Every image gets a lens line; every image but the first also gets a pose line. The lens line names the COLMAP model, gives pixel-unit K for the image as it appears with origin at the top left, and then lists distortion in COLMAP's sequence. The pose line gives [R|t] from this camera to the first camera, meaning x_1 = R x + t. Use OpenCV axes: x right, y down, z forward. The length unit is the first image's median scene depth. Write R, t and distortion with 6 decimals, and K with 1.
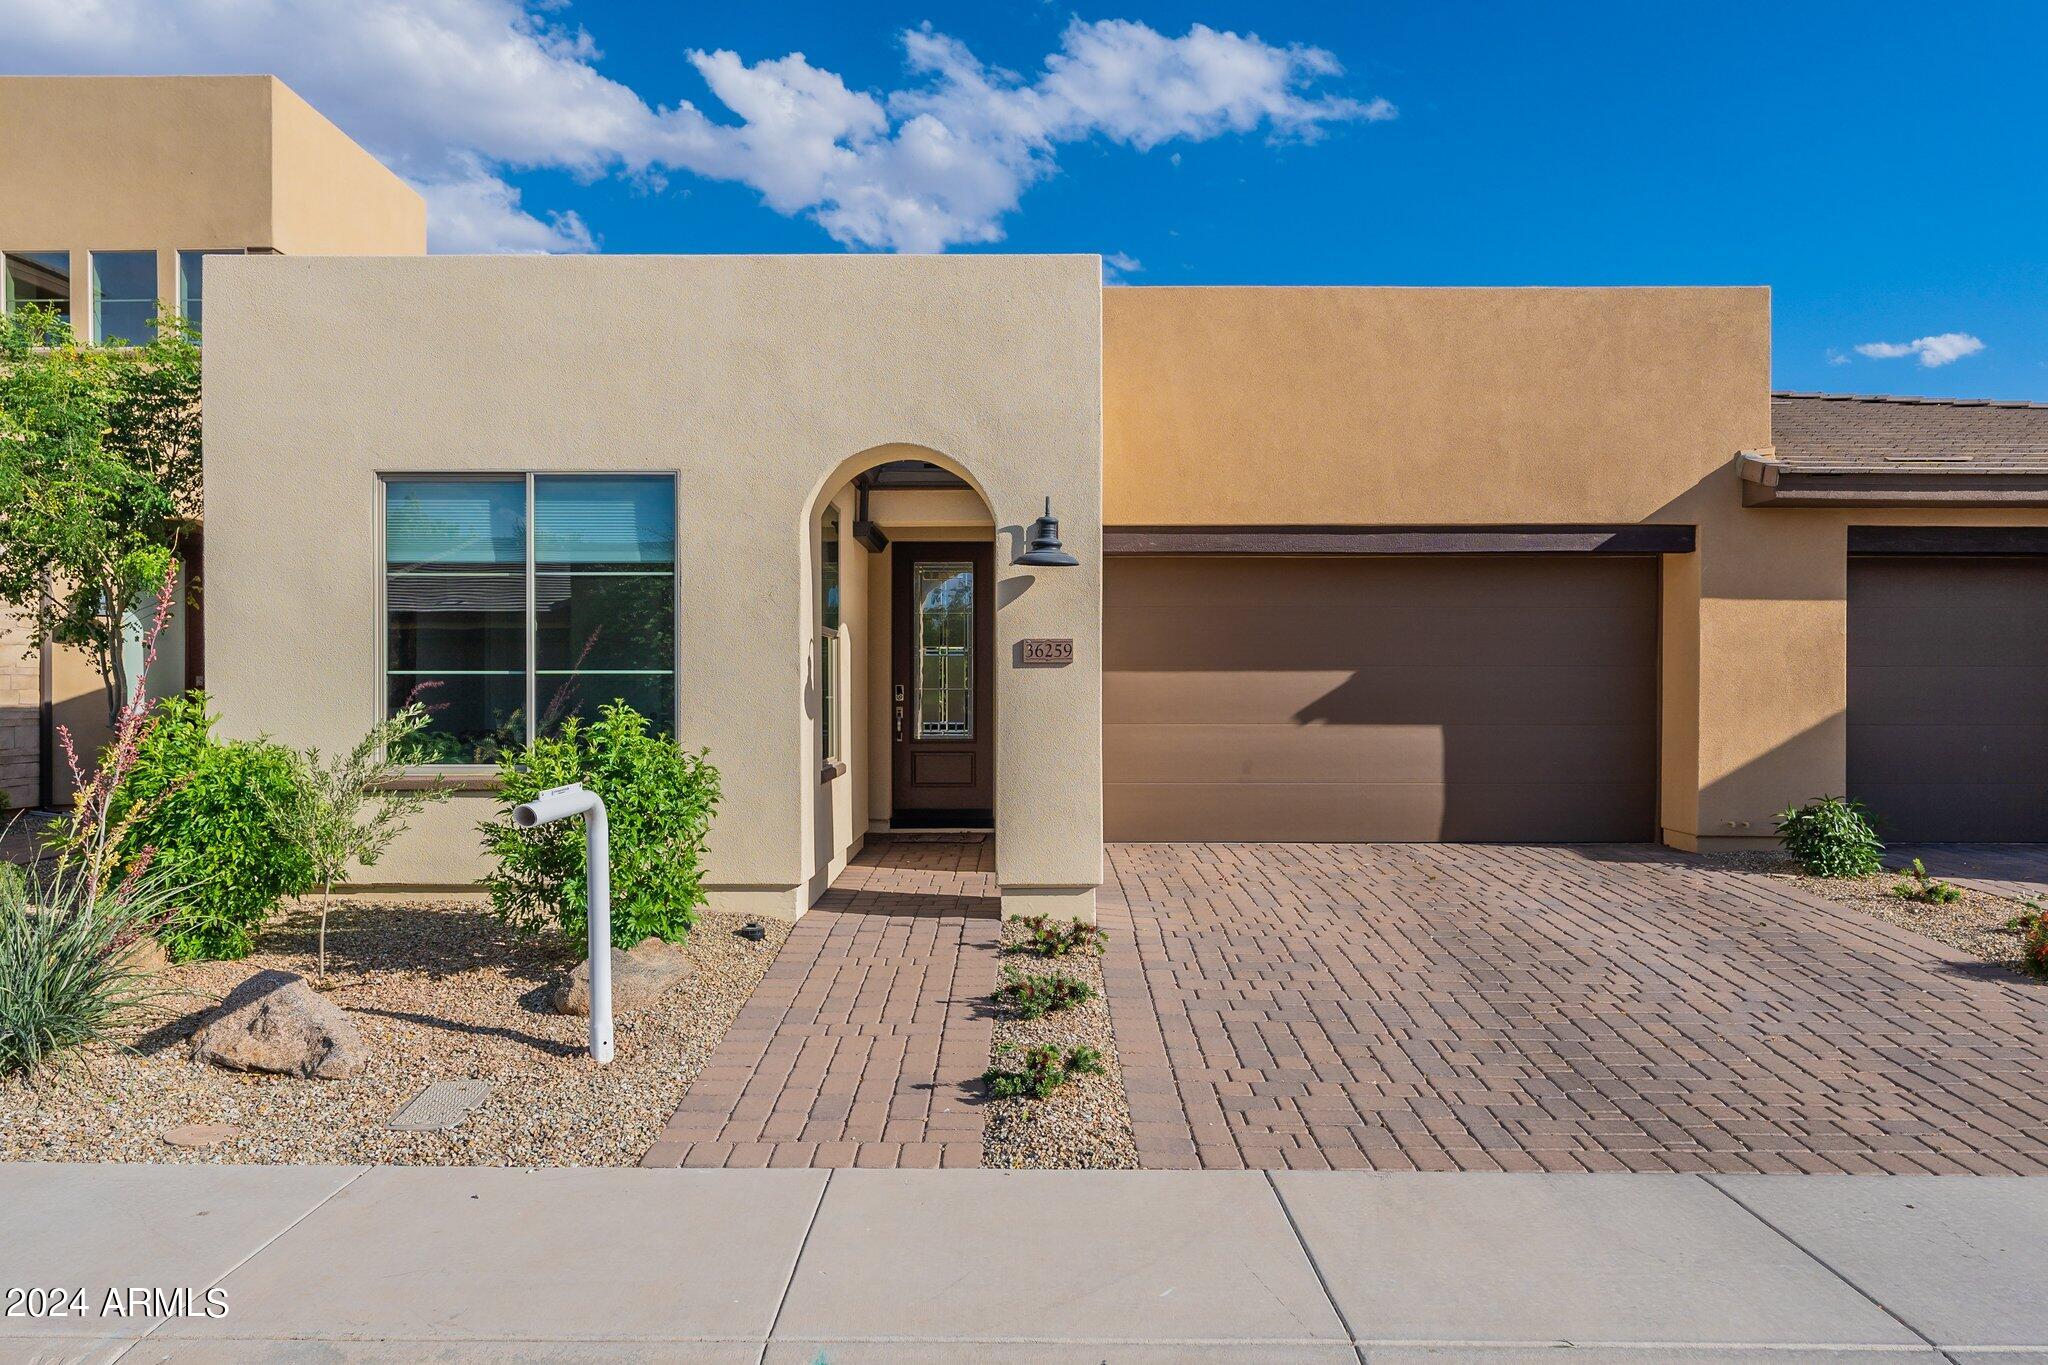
lens RADIAL K [[1408.5, 0, 1029.1], [0, 1408.5, 689.6], [0, 0, 1]] dist [0.004954, -0.010009]
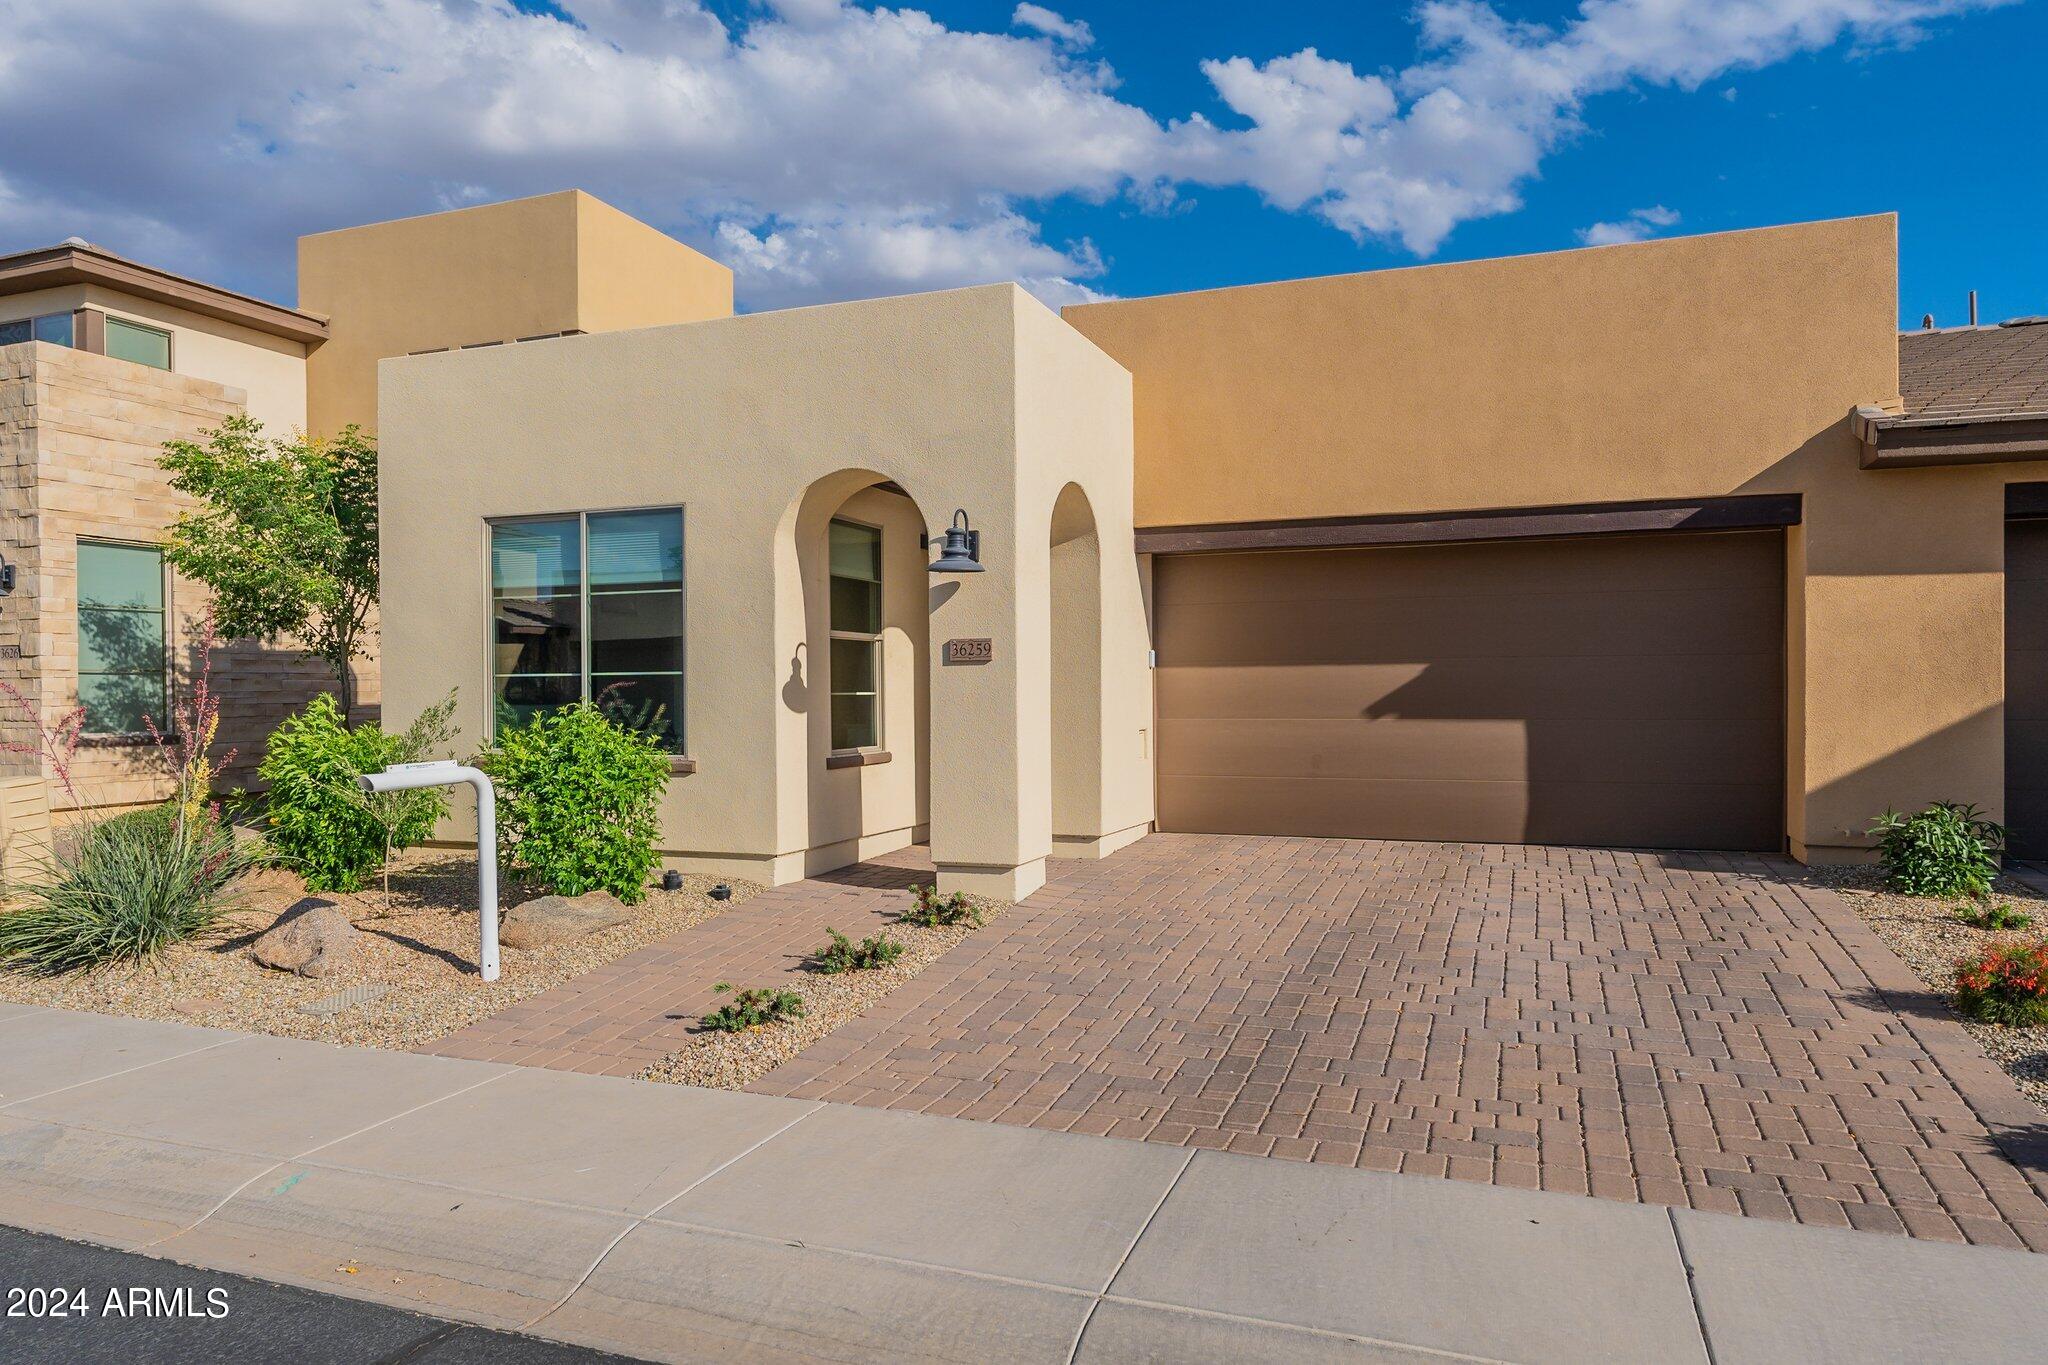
lens RADIAL K [[1408.5, 0, 1010.3], [0, 1408.5, 696.1], [0, 0, 1]] dist [0.004954, -0.010009]
pose [[0.929895, -0.005183, -0.367788, 0.337149], [0.006866, 0.999971, 0.003269, 0.003960], [0.367761, -0.005565, 0.929904, -0.003644]]
